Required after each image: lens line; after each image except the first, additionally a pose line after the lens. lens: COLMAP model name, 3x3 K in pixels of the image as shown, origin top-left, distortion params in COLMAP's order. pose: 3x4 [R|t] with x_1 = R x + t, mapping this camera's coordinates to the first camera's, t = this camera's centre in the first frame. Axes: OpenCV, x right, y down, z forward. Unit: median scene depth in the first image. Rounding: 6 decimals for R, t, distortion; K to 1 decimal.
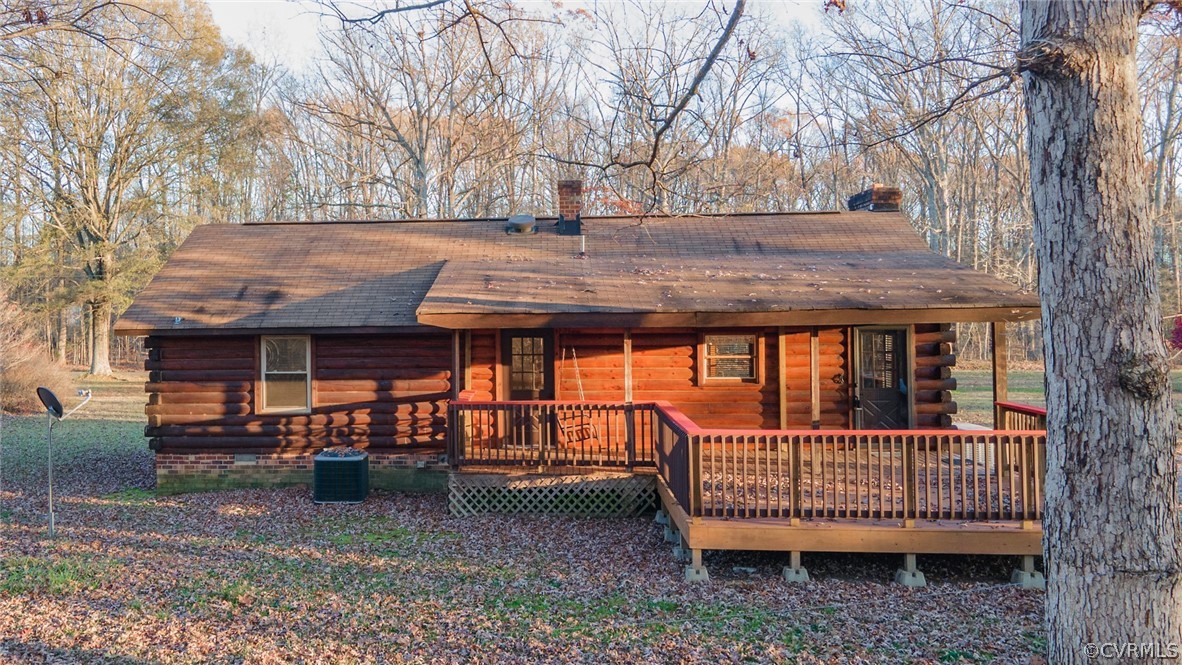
lens RADIAL K [[1046.3, 0, 462.5], [0, 1046.3, 319.0], [0, 0, 1]] dist [0.041710, -0.009928]
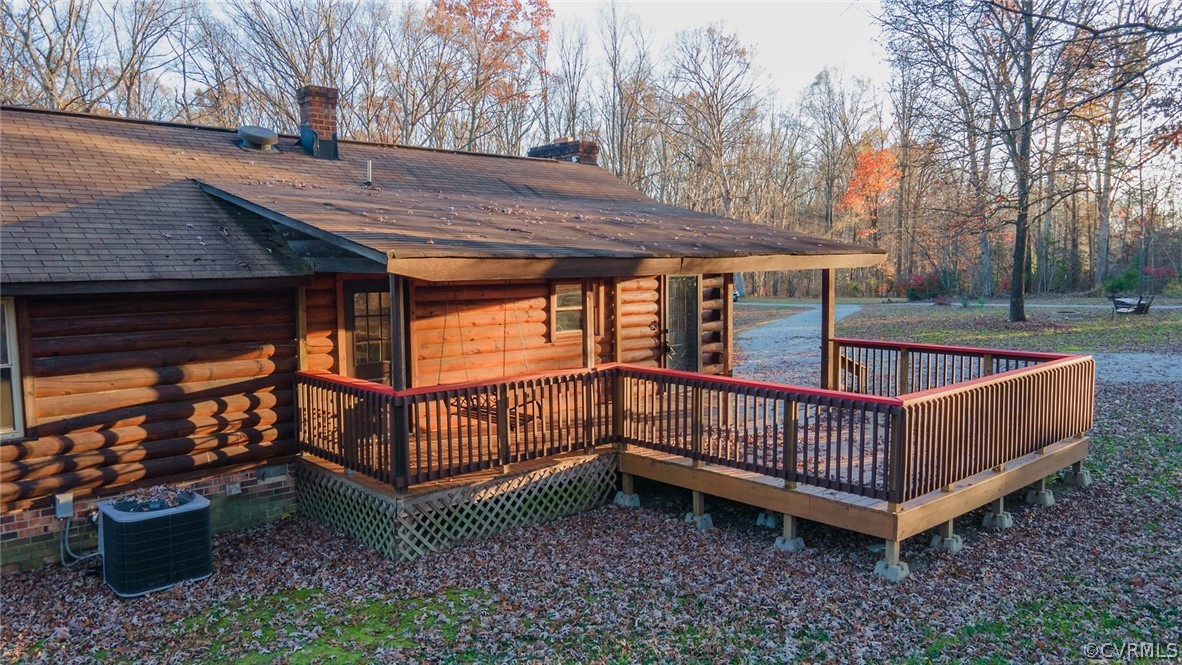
lens RADIAL K [[859.8, 0, 583.6], [0, 859.8, 350.7], [0, 0, 1]] dist [0.028156, 0.037166]
pose [[0.678233, -0.074446, 0.731067, -0.282052], [0.007079, 0.995471, 0.094804, 0.002178], [-0.734813, -0.059124, 0.675688, 0.476003]]
